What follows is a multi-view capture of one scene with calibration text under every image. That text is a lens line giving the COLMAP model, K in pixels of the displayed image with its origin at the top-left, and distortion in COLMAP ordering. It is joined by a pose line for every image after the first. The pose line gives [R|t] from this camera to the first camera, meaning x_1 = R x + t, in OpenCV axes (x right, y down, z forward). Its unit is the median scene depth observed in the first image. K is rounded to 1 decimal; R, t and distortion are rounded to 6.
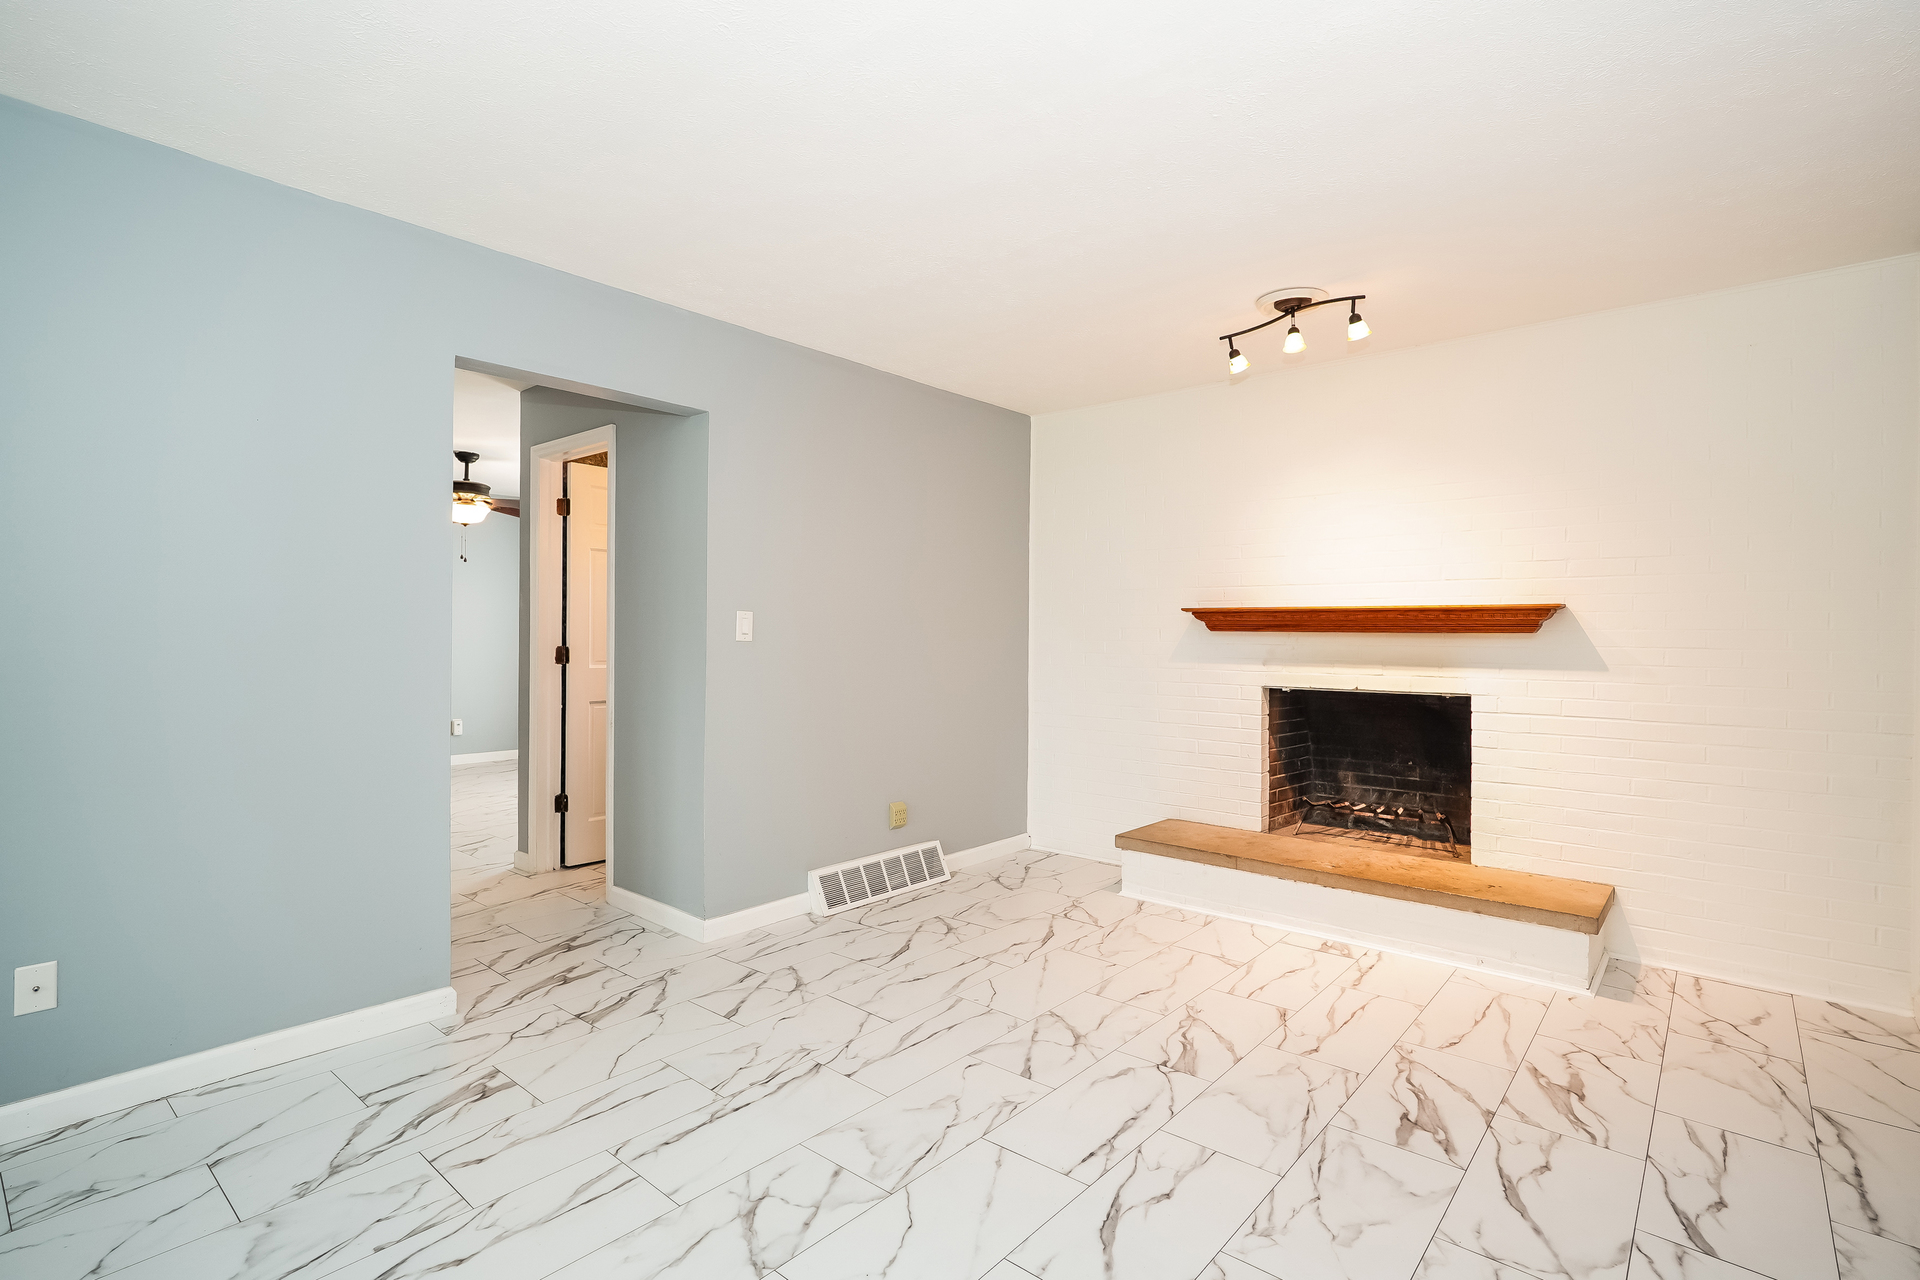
lens RADIAL K [[904.8, 0, 955.8], [0, 904.8, 626.8], [0, 0, 1]] dist [-0.004446, 0.005481]
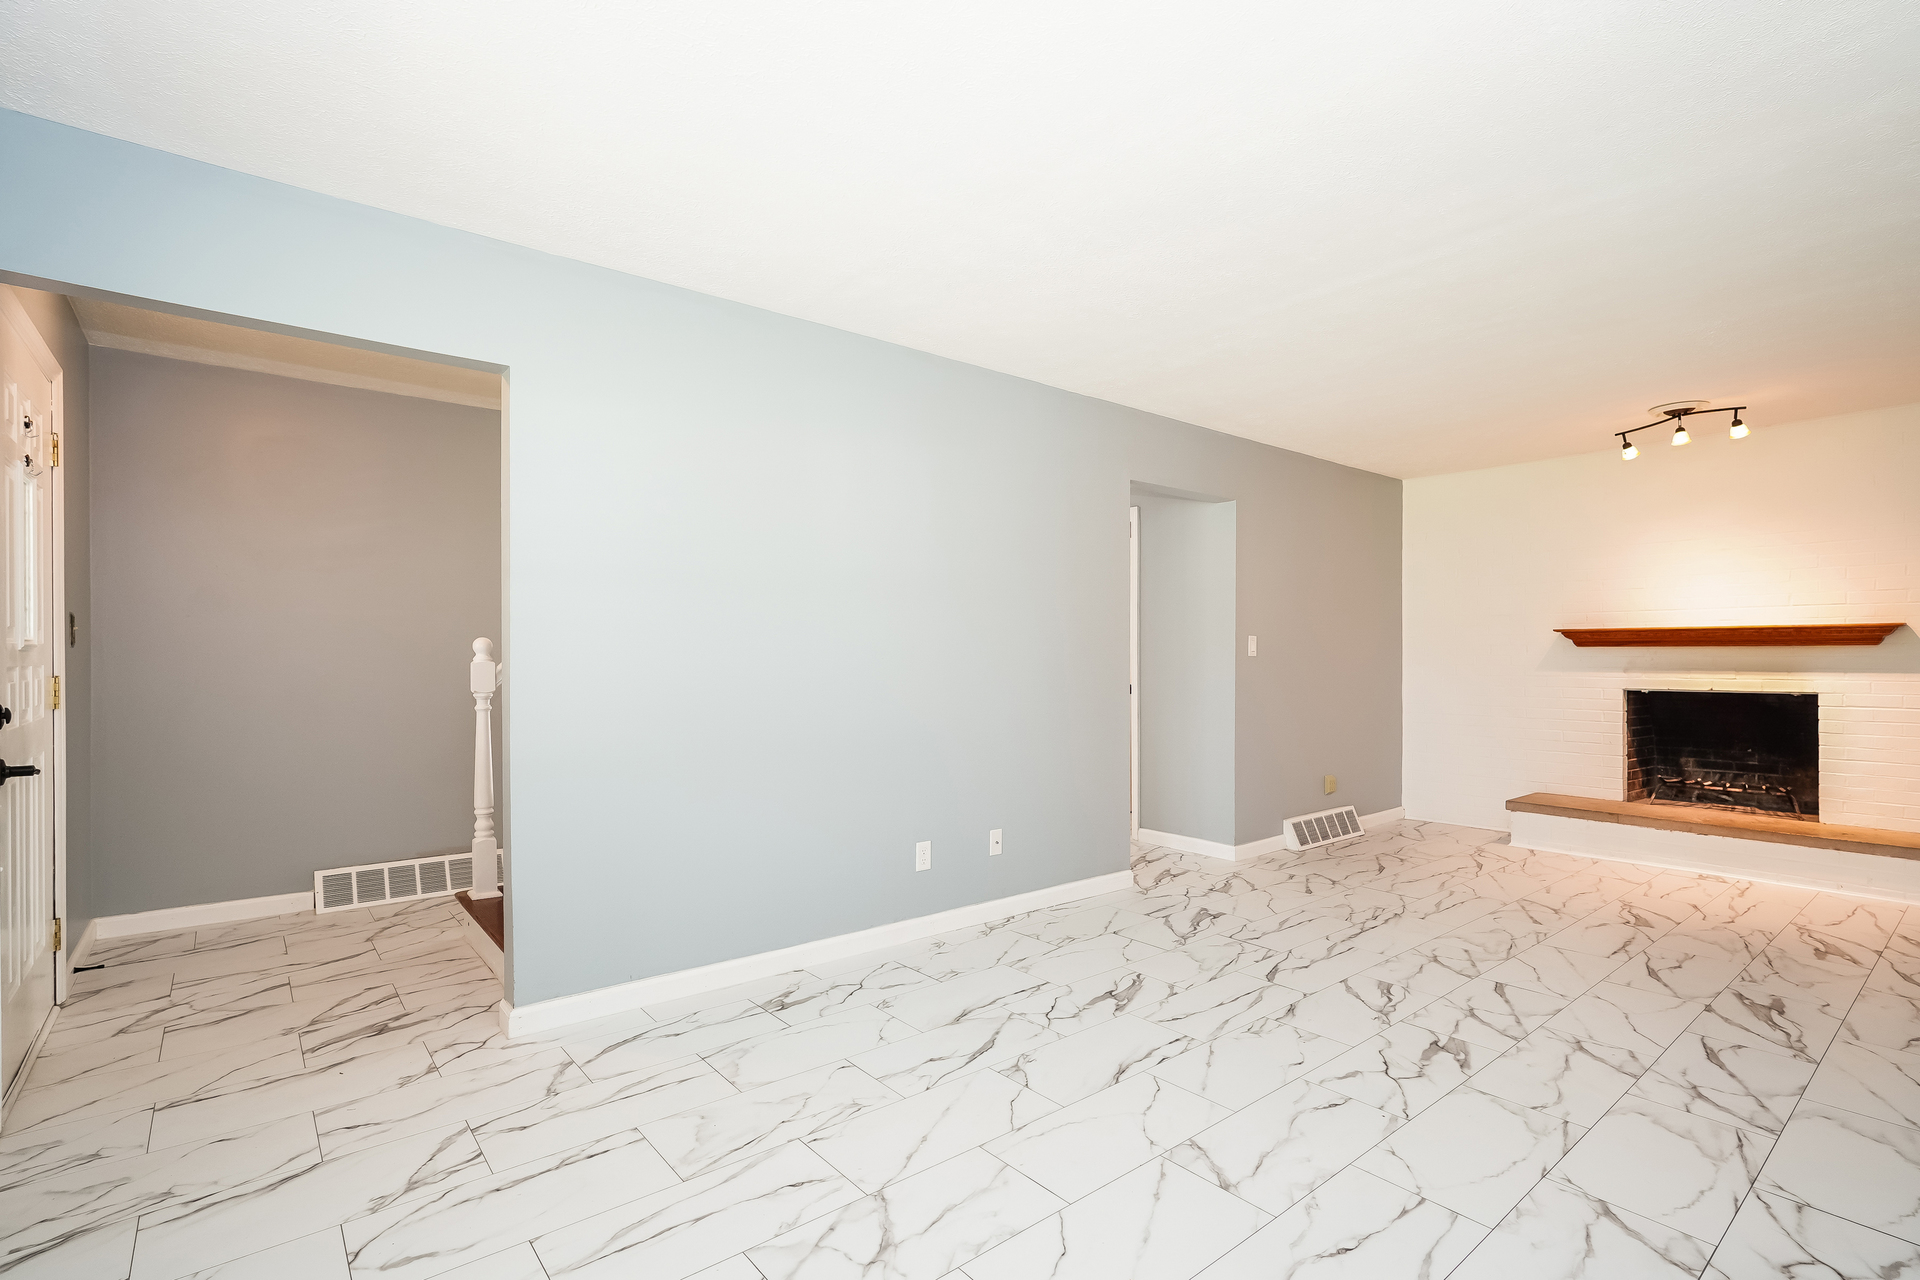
lens RADIAL K [[904.8, 0, 961.0], [0, 904.8, 655.7], [0, 0, 1]] dist [-0.004446, 0.005481]
pose [[0.985972, -0.011893, -0.166485, -0.412081], [0.013372, 0.999880, 0.007763, -0.005023], [0.166373, -0.009880, 0.986013, -0.470423]]
